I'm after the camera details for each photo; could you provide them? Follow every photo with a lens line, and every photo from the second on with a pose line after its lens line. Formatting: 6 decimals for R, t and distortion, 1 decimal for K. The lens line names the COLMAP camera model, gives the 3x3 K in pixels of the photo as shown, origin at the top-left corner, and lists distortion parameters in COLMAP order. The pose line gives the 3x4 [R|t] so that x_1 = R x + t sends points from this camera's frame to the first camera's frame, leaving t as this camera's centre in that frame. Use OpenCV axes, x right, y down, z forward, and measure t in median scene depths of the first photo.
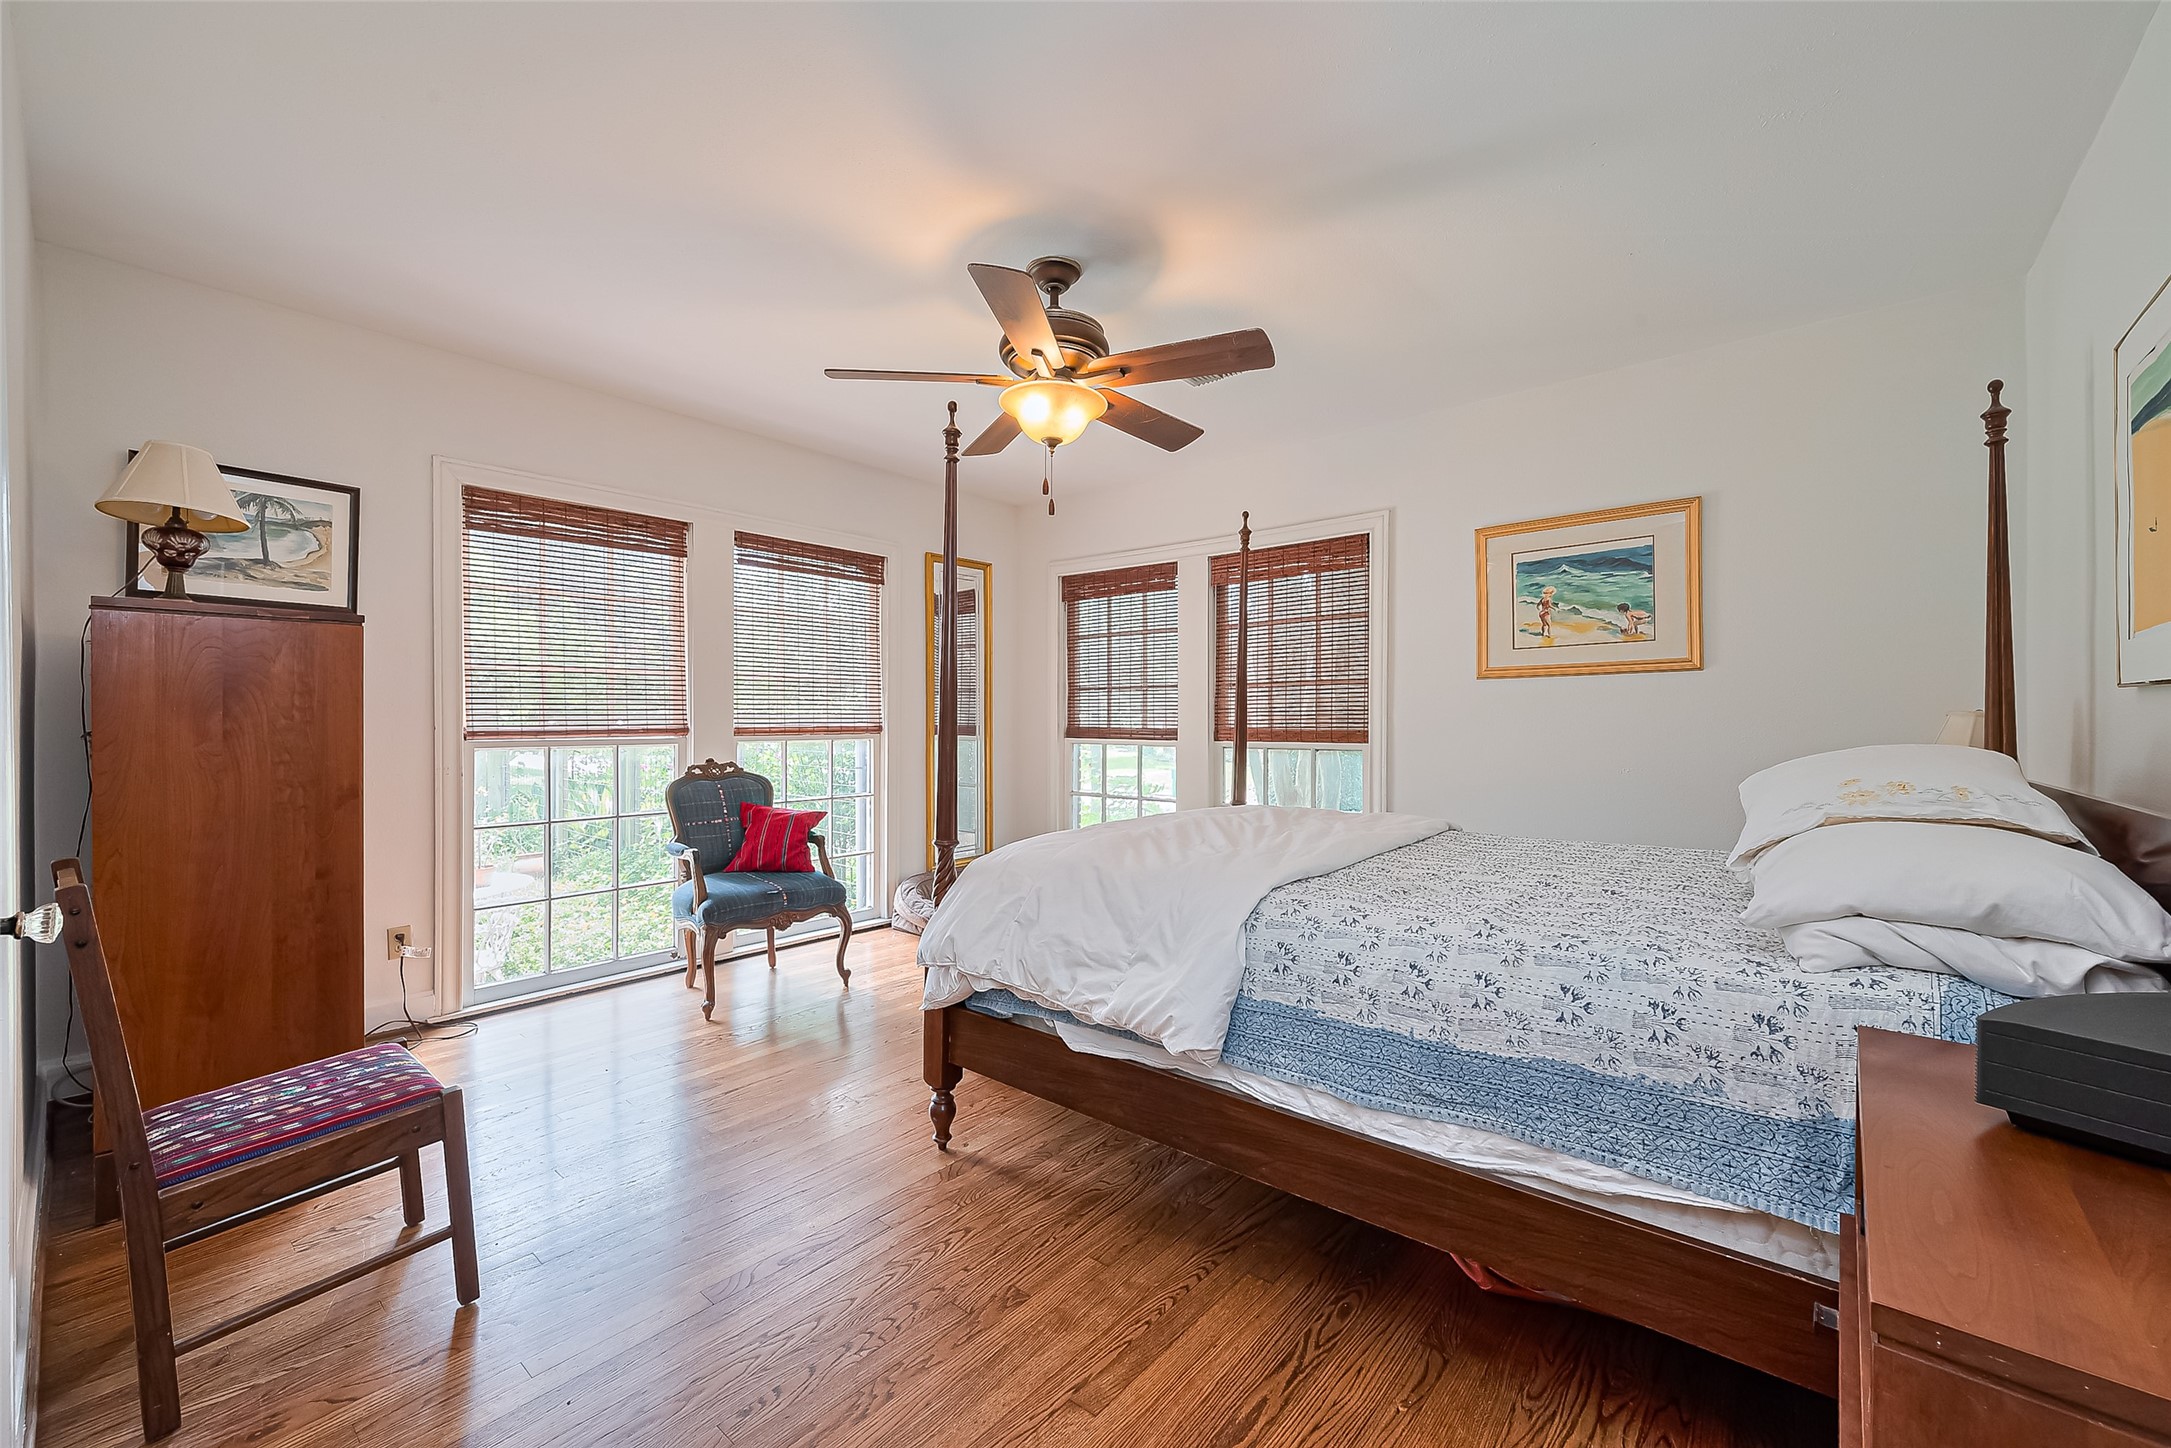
lens RADIAL K [[867.7, 0, 1078.1], [0, 867.7, 721.4], [0, 0, 1]] dist [-0.001907, -0.000277]
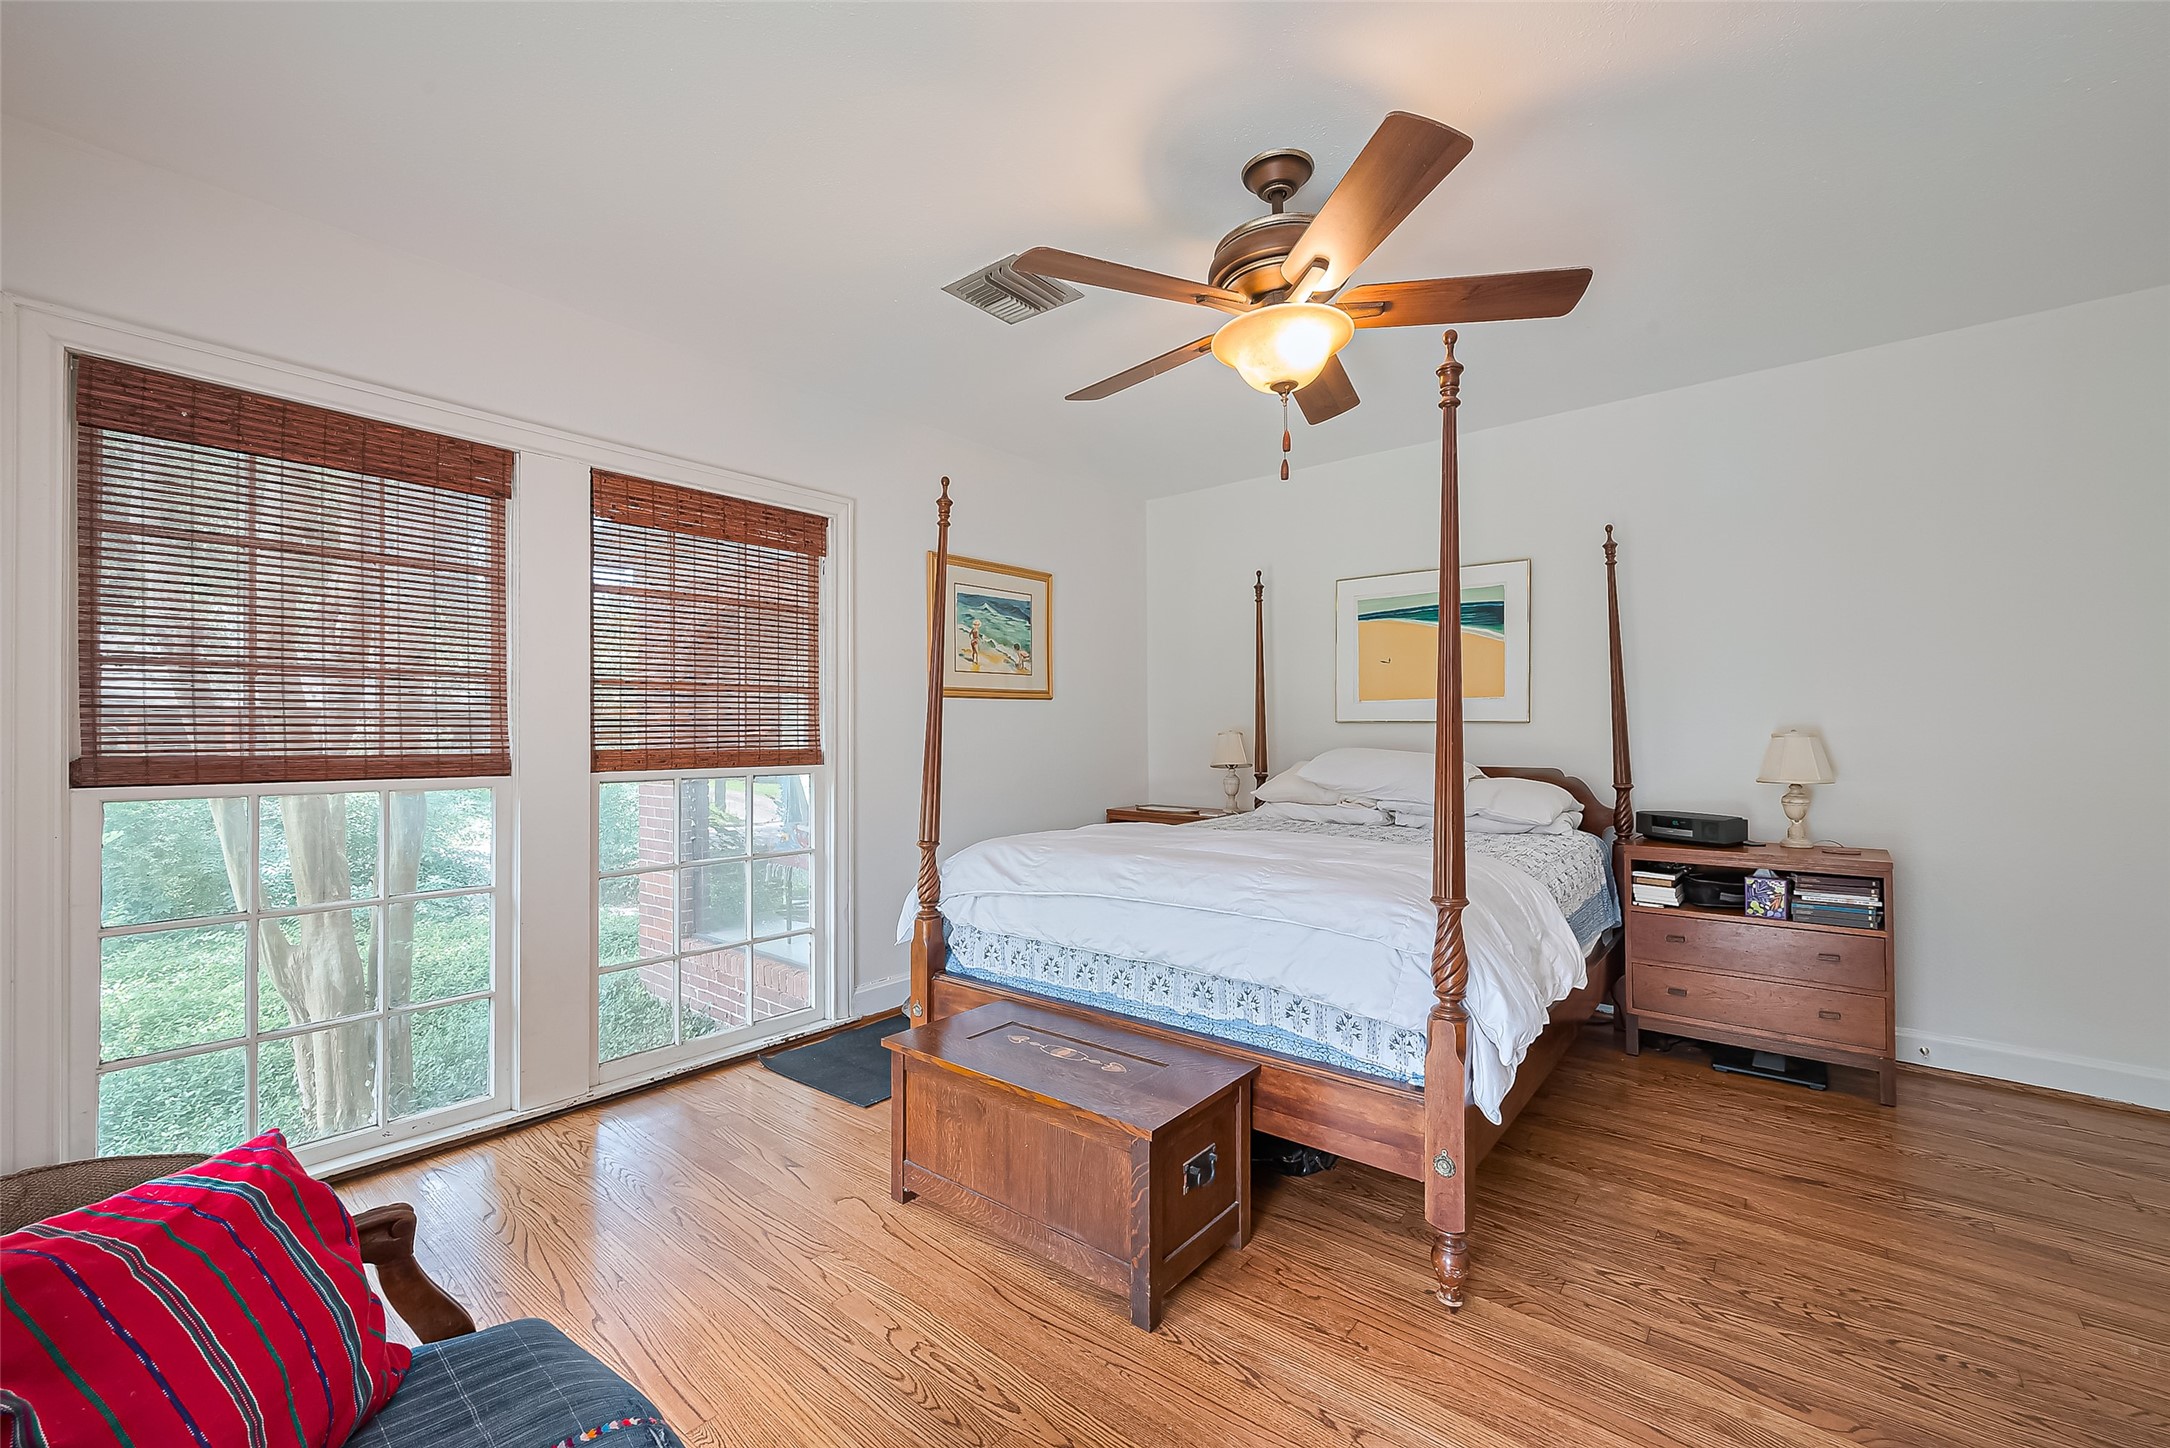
lens RADIAL K [[867.3, 0, 1085.7], [0, 867.3, 723.4], [0, 0, 1]] dist [-0.001907, -0.000277]
pose [[-0.014742, 0.003649, 0.999885, -0.634255], [-0.006703, 0.999971, -0.003748, -0.016177], [-0.999869, -0.006757, -0.014717, 0.922431]]
